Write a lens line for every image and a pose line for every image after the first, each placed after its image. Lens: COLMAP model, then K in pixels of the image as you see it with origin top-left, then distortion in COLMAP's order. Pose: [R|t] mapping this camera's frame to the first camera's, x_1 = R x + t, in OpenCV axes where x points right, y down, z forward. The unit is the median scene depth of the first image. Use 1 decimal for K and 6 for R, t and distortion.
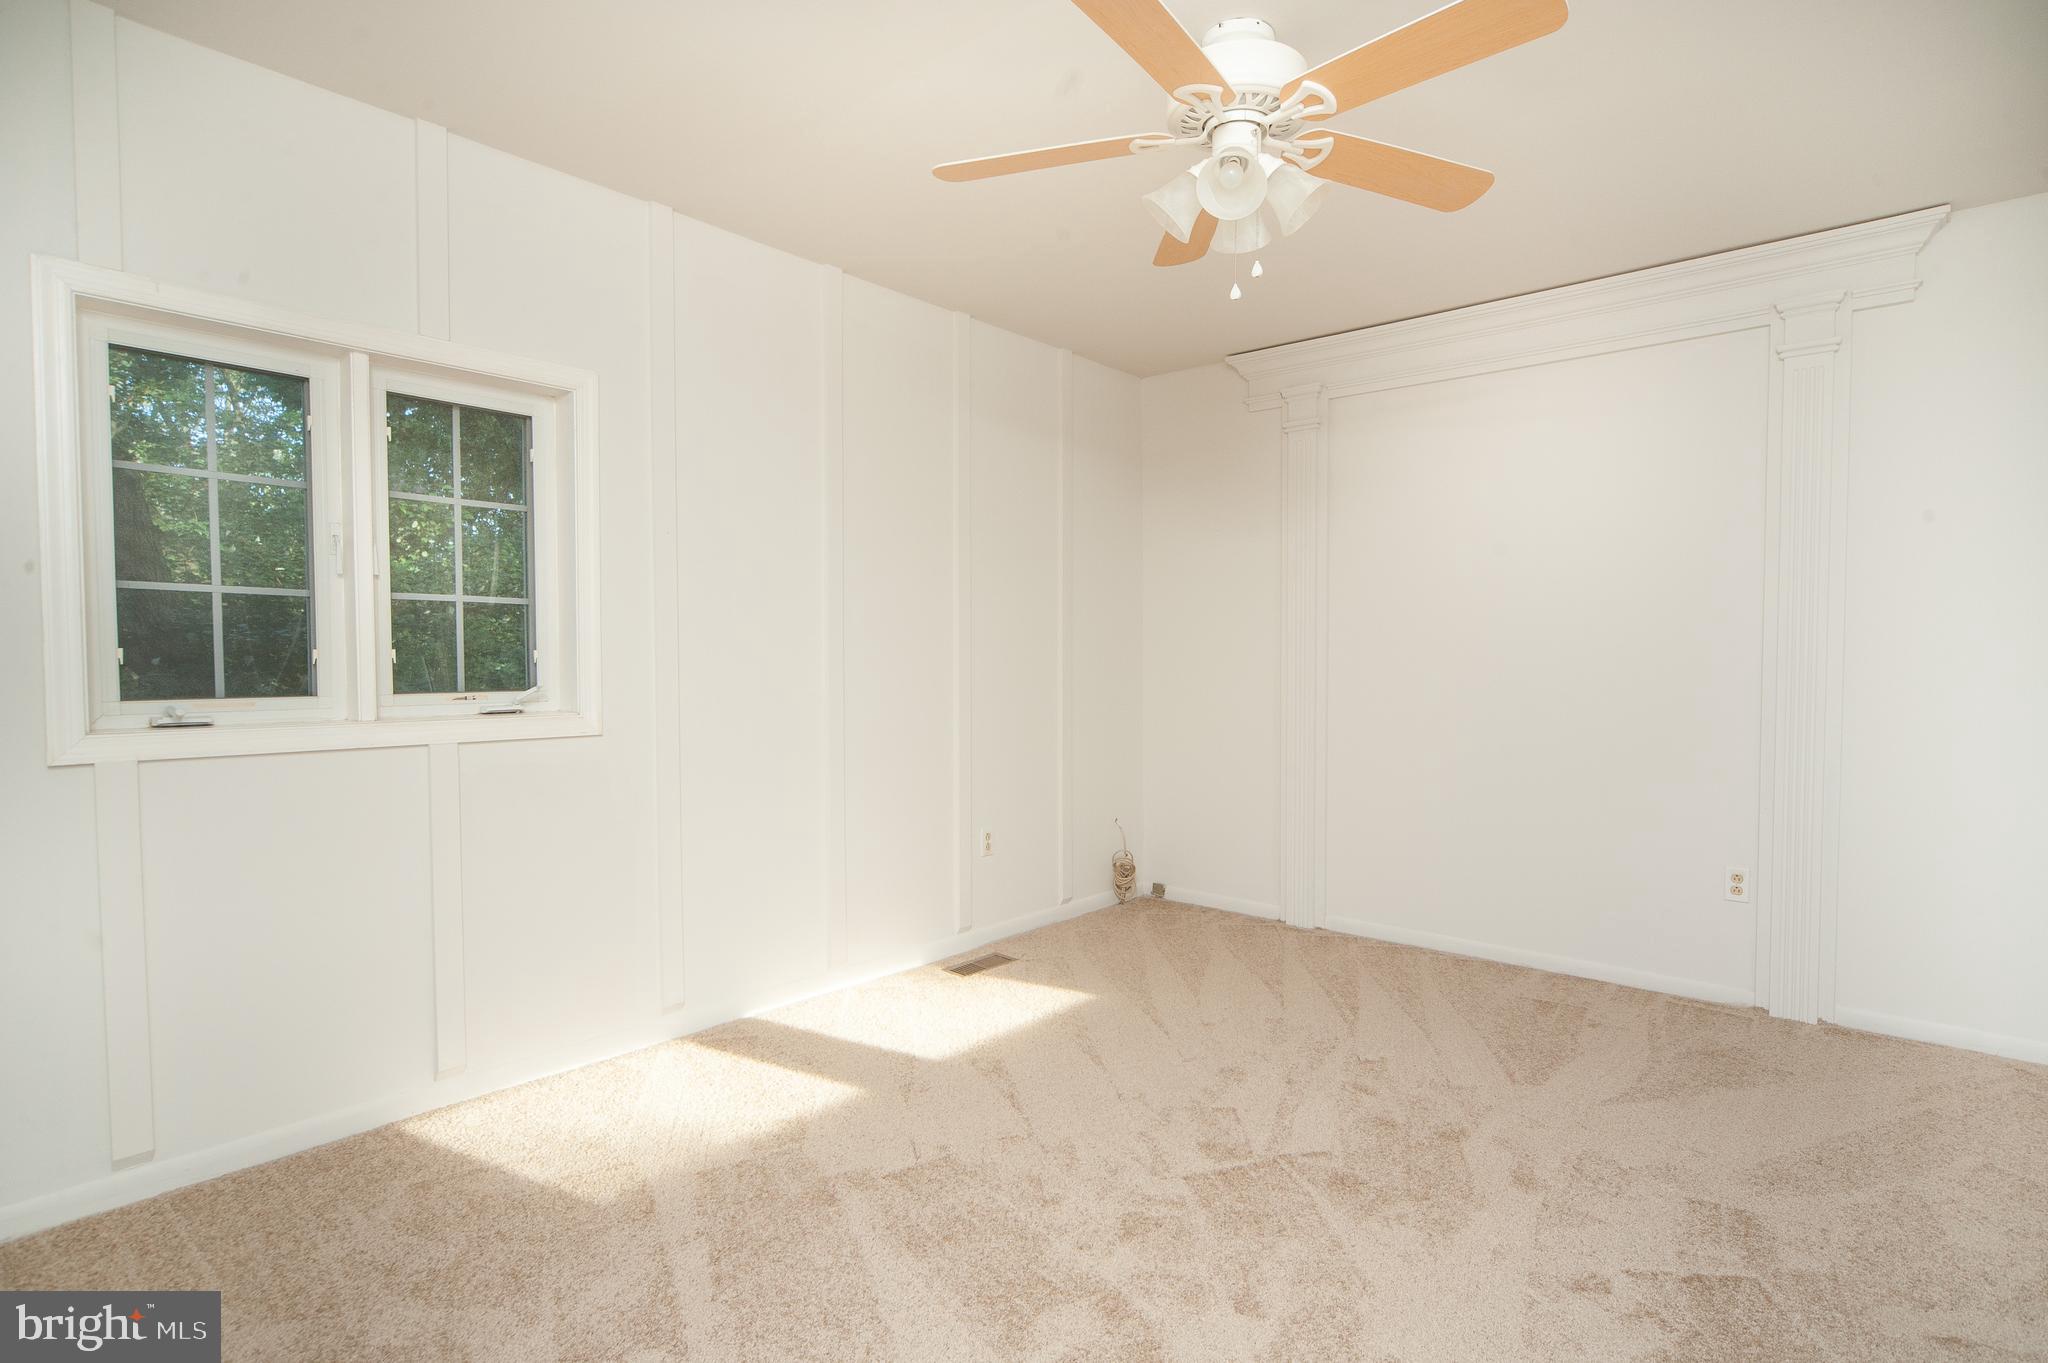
lens RADIAL K [[1057.0, 0, 1043.3], [0, 1057.0, 686.7], [0, 0, 1]] dist [-0.001783, -0.000657]
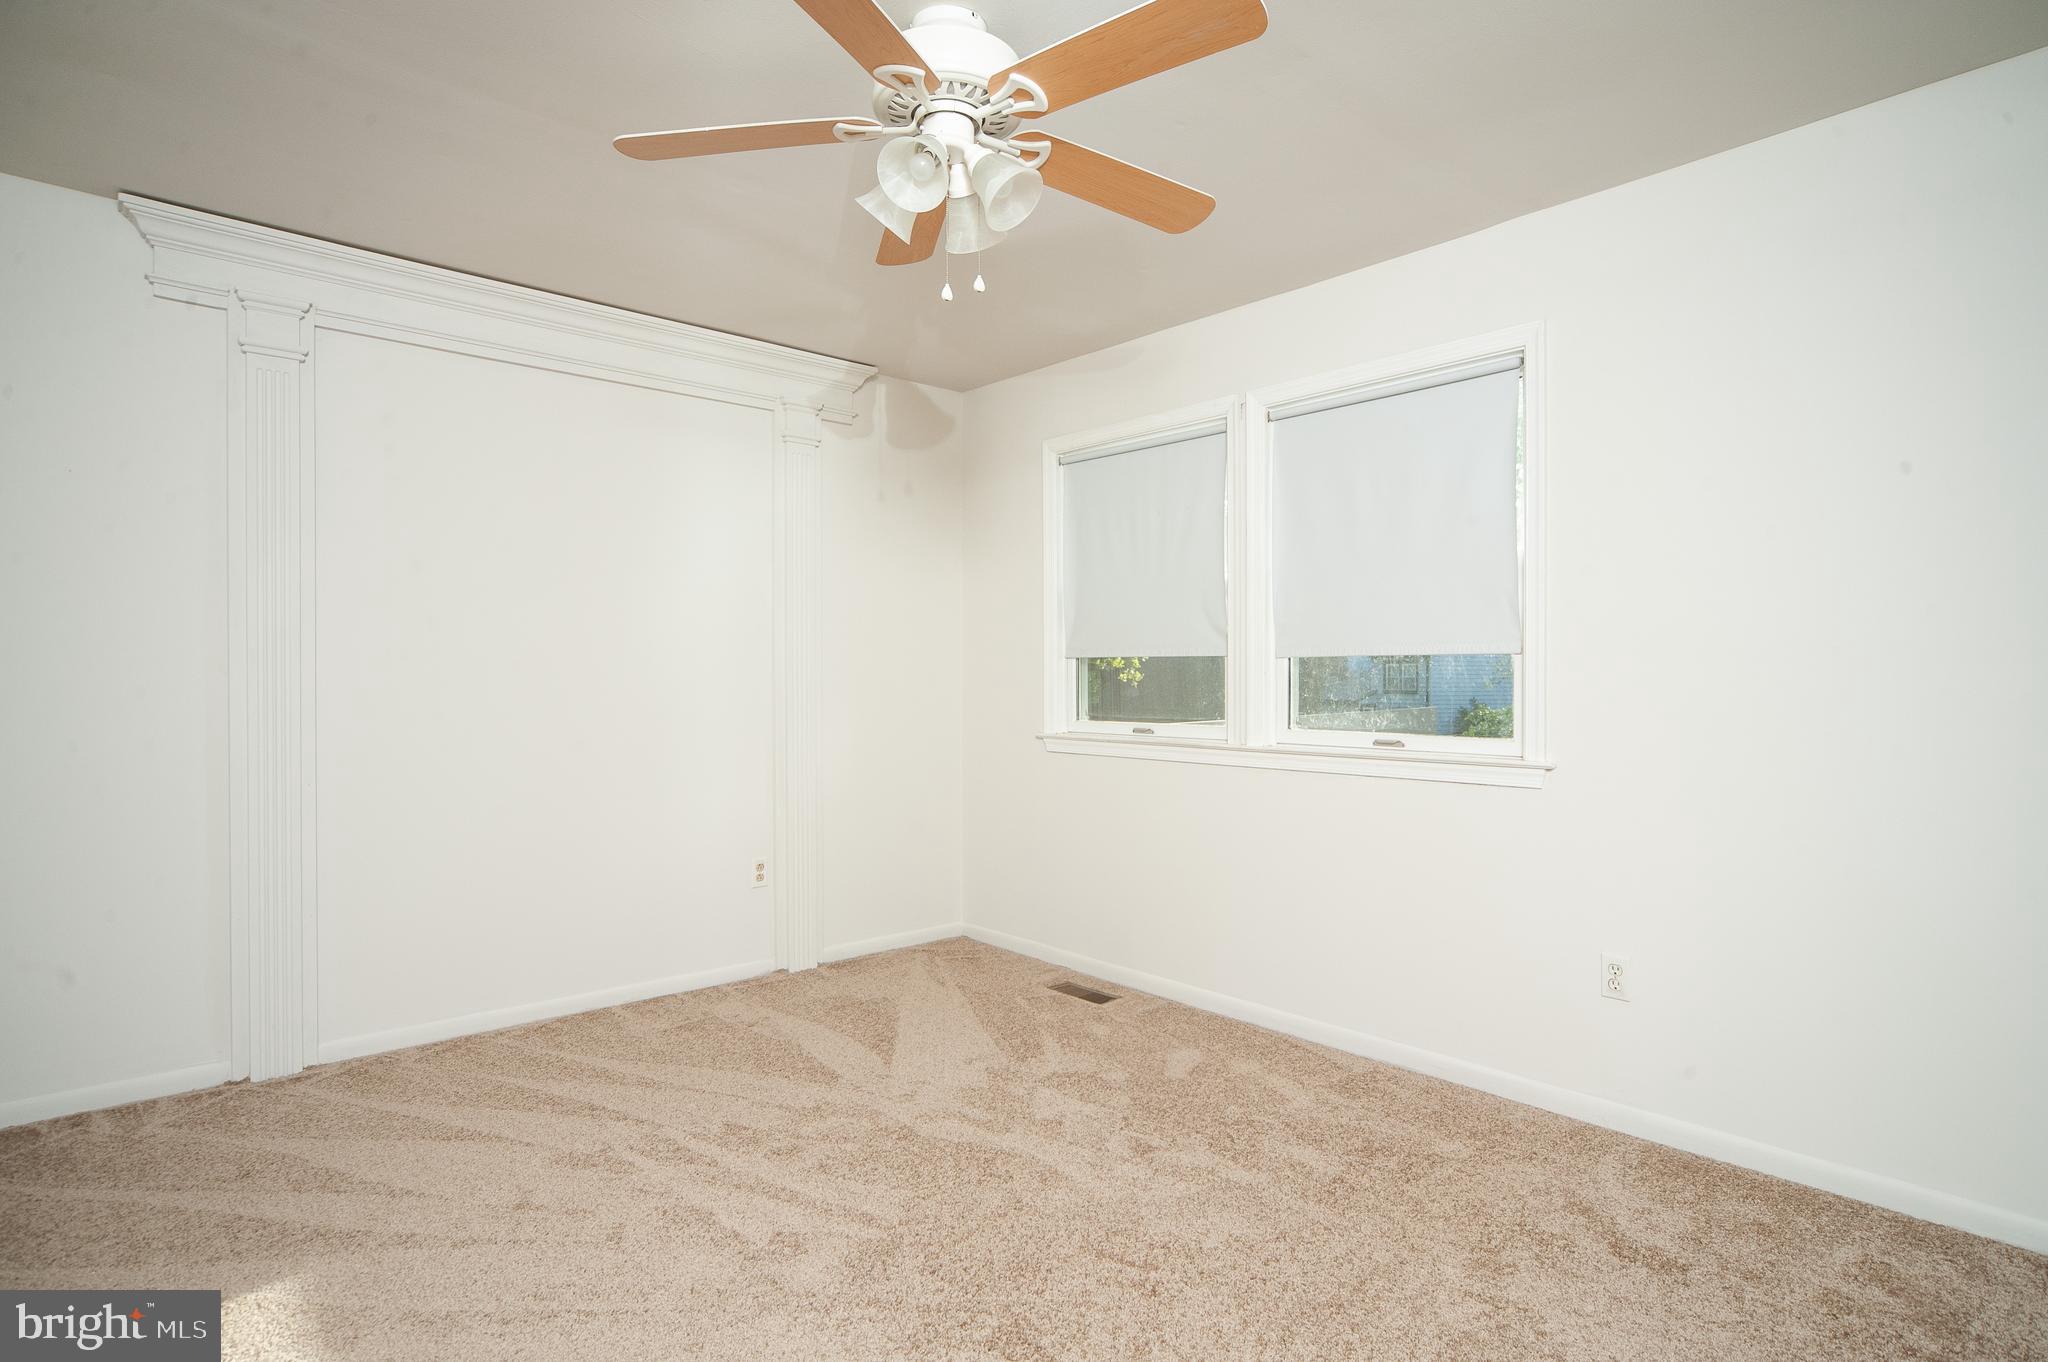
lens RADIAL K [[1057.0, 0, 1033.5], [0, 1057.0, 677.9], [0, 0, 1]] dist [-0.001783, -0.000657]
pose [[0.119917, -0.002959, 0.992779, -0.482028], [0.029711, 0.999558, -0.000610, -0.021331], [-0.992339, 0.029570, 0.119952, 0.543158]]
